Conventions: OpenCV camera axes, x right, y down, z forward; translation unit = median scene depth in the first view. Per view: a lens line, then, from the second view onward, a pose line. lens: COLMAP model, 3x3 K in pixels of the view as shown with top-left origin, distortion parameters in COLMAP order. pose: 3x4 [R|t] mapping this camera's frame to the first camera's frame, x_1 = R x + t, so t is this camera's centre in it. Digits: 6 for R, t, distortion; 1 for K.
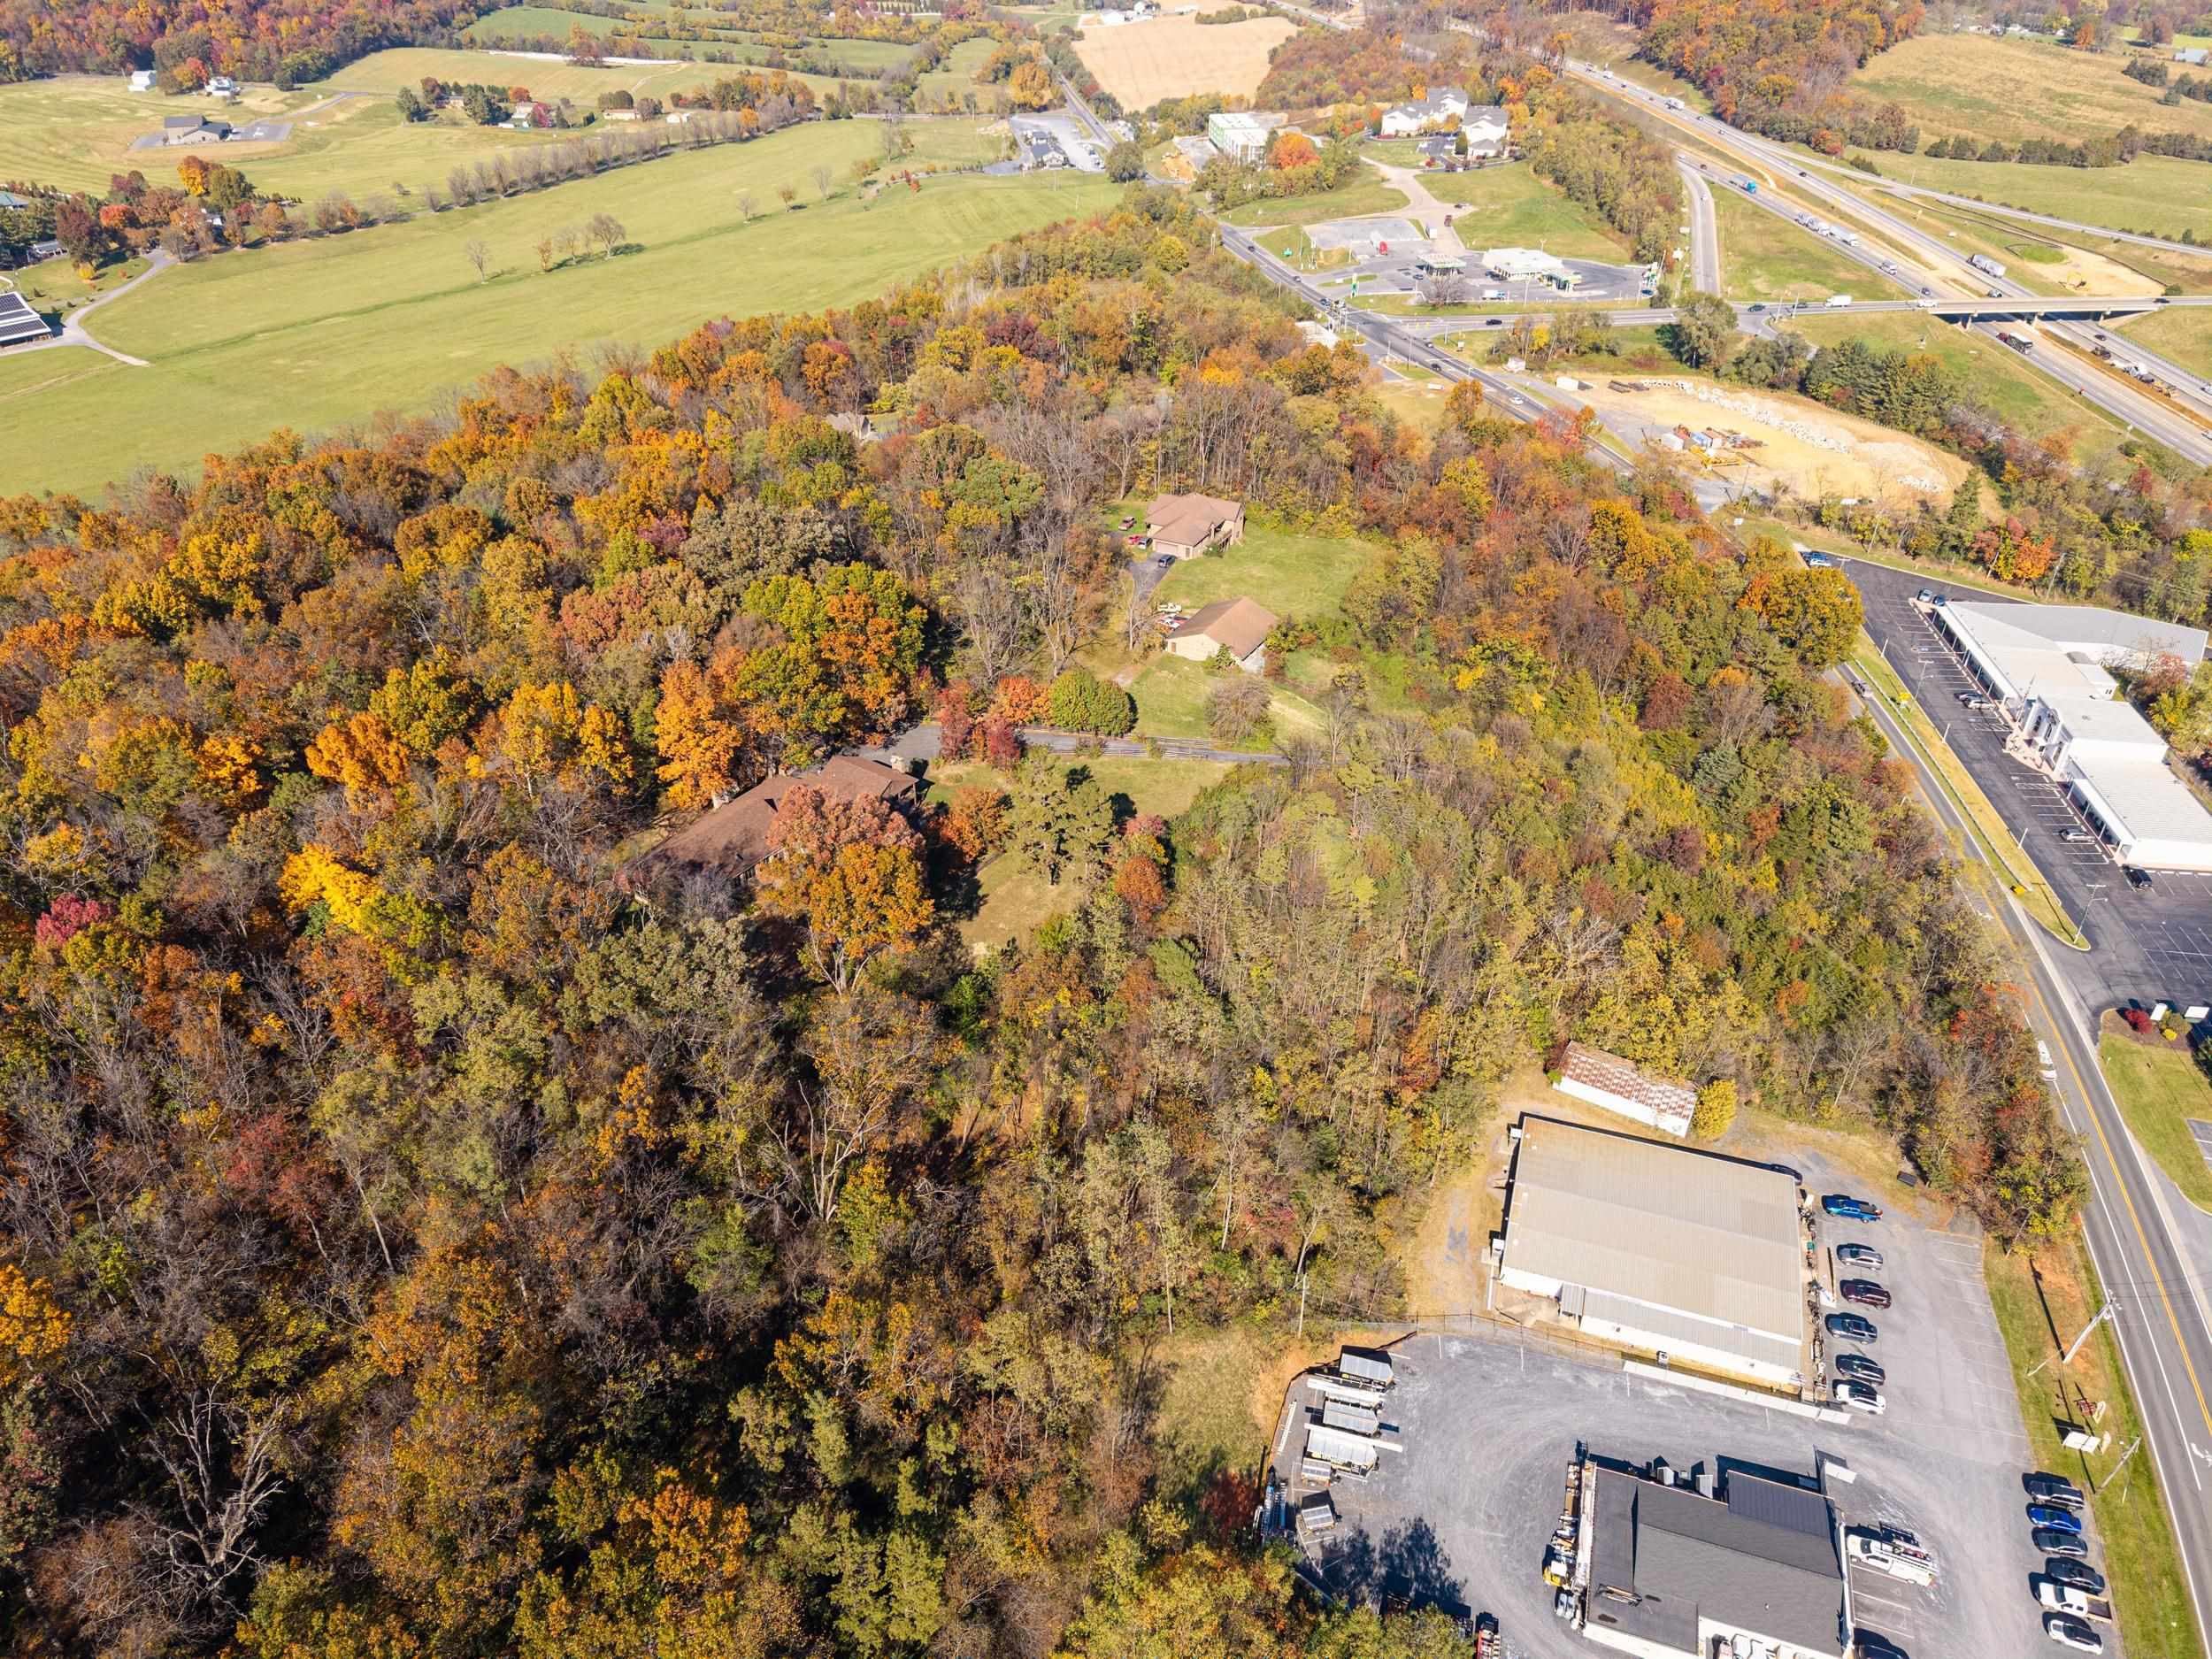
lens RADIAL K [[1497.0, 0, 1112.5], [0, 1497.0, 802.3], [0, 0, 1]] dist [0.020125, -0.015725]
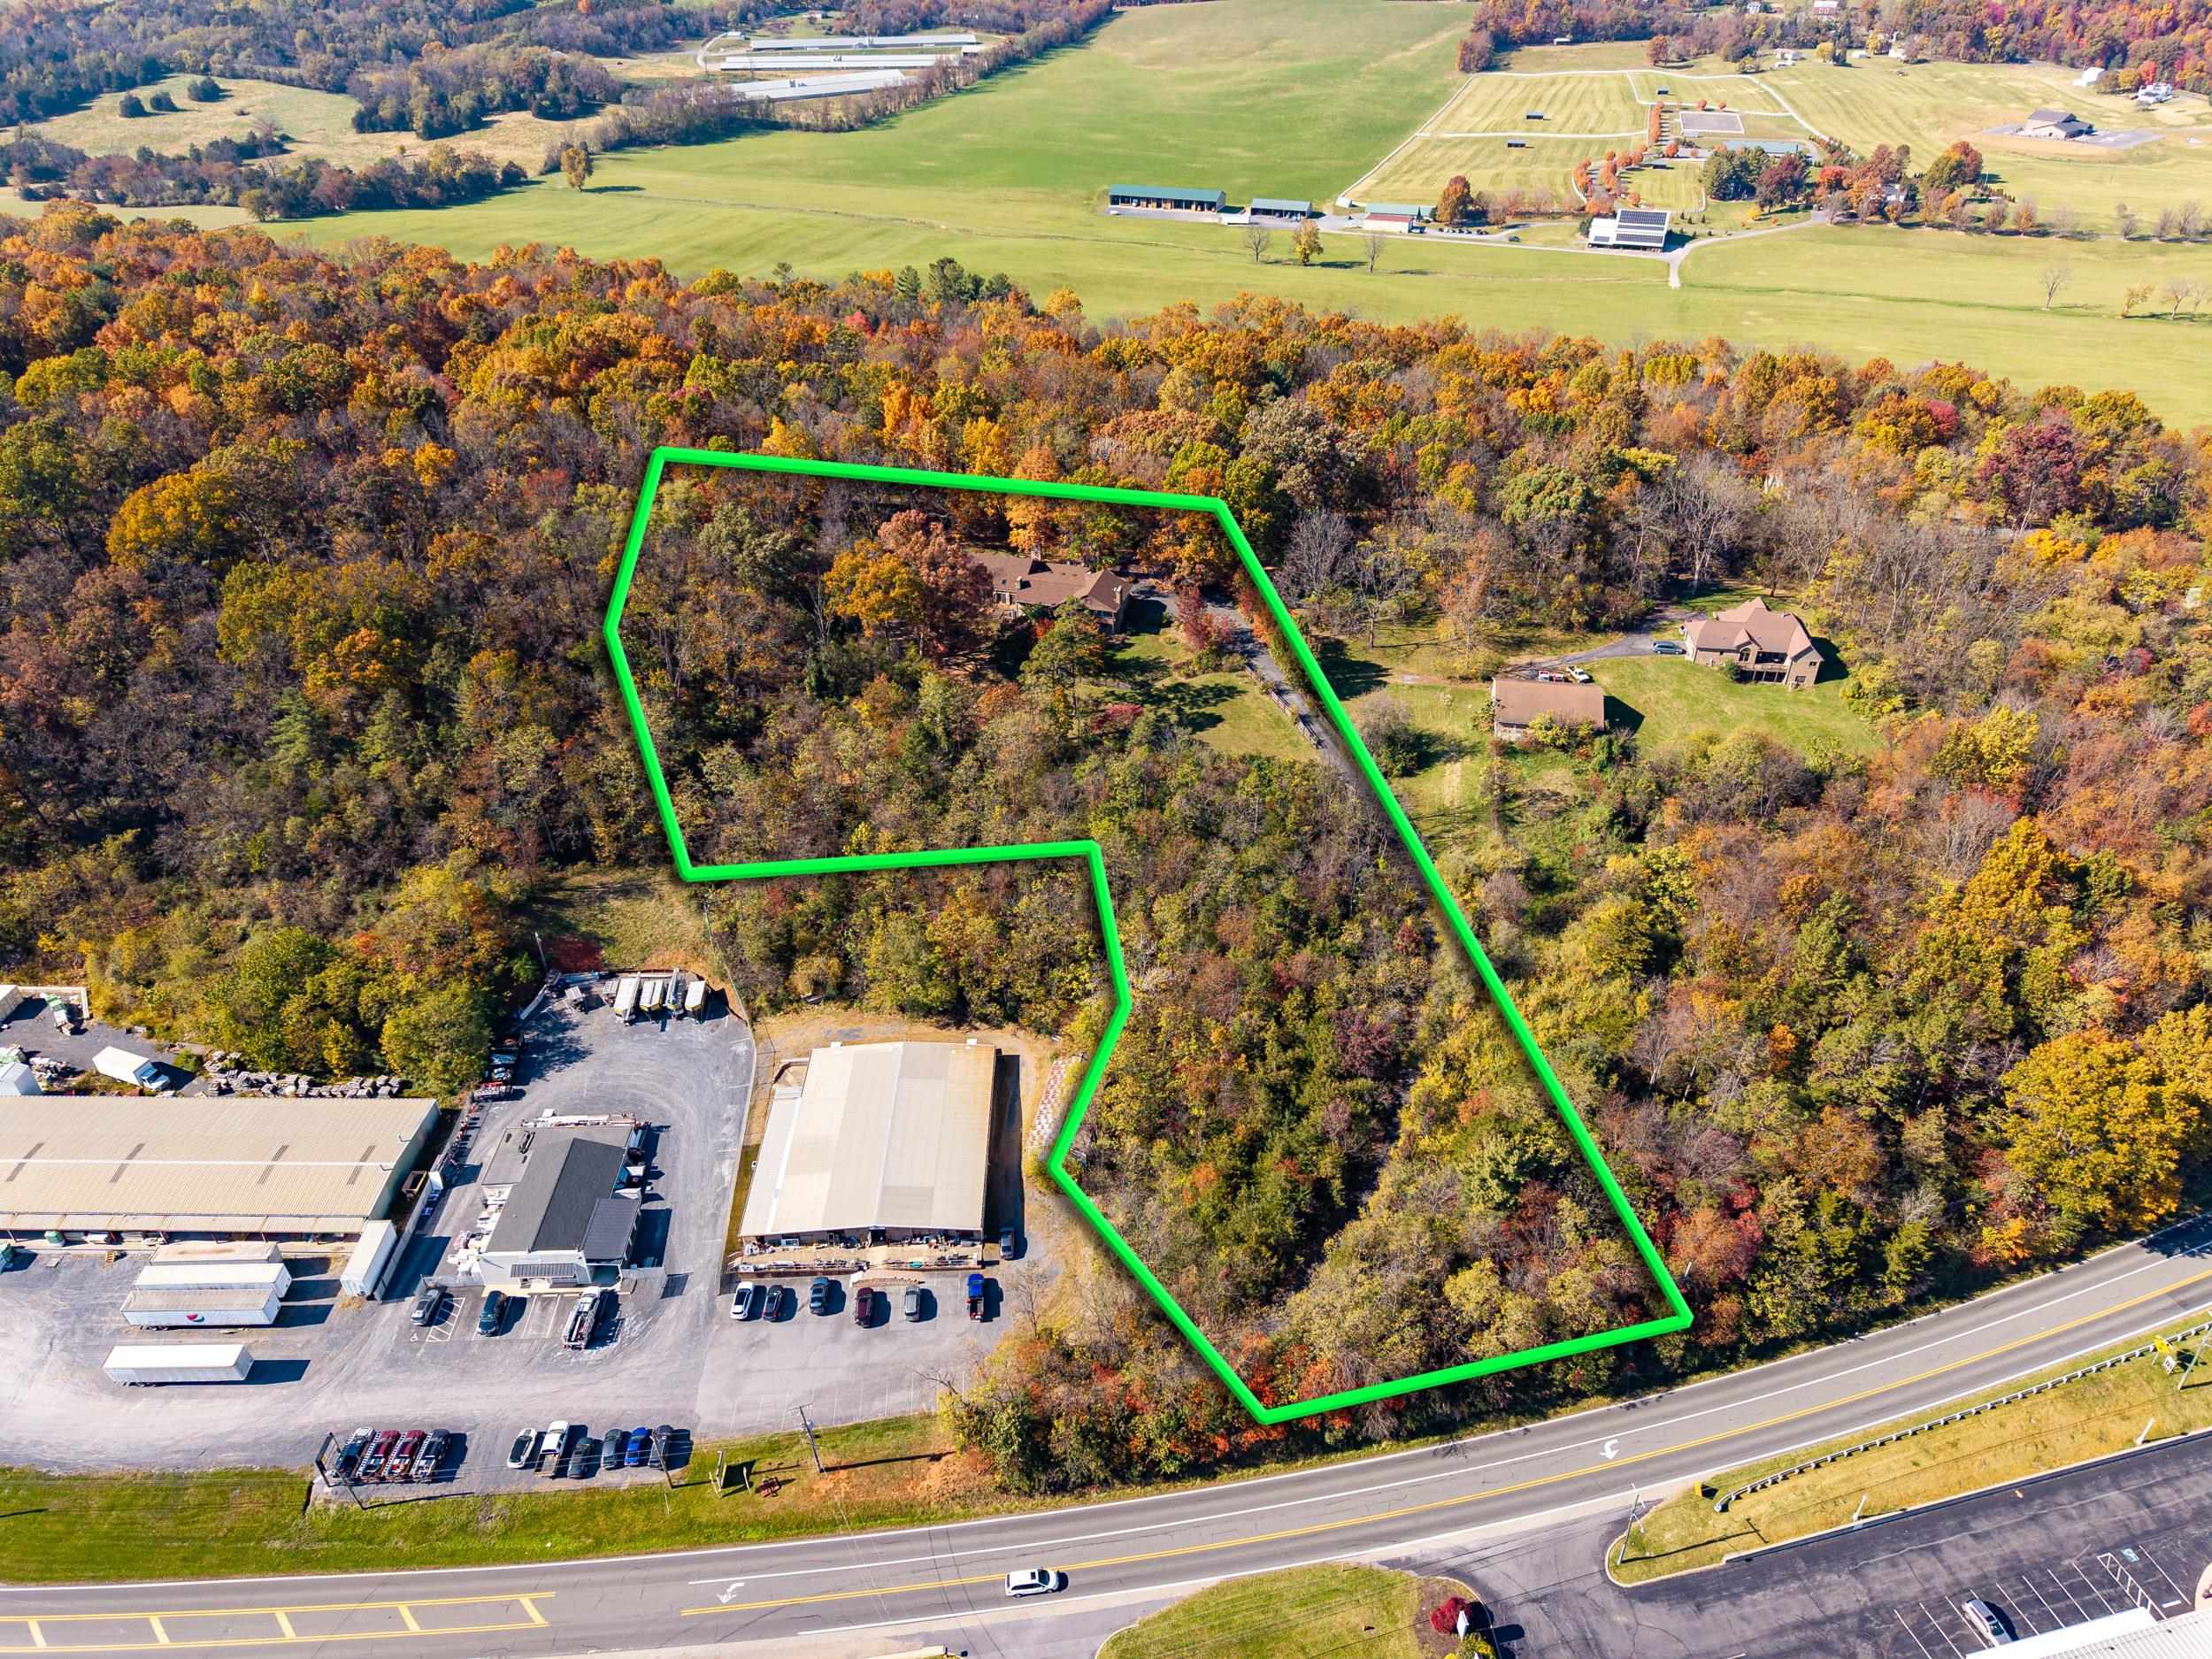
lens RADIAL K [[1497.0, 0, 1112.5], [0, 1497.0, 802.3], [0, 0, 1]] dist [0.020125, -0.015725]
pose [[0.338171, 0.511520, -0.789929, 0.285231], [-0.511661, 0.804416, 0.301857, -0.079329], [0.789838, 0.302096, 0.533755, 0.121009]]
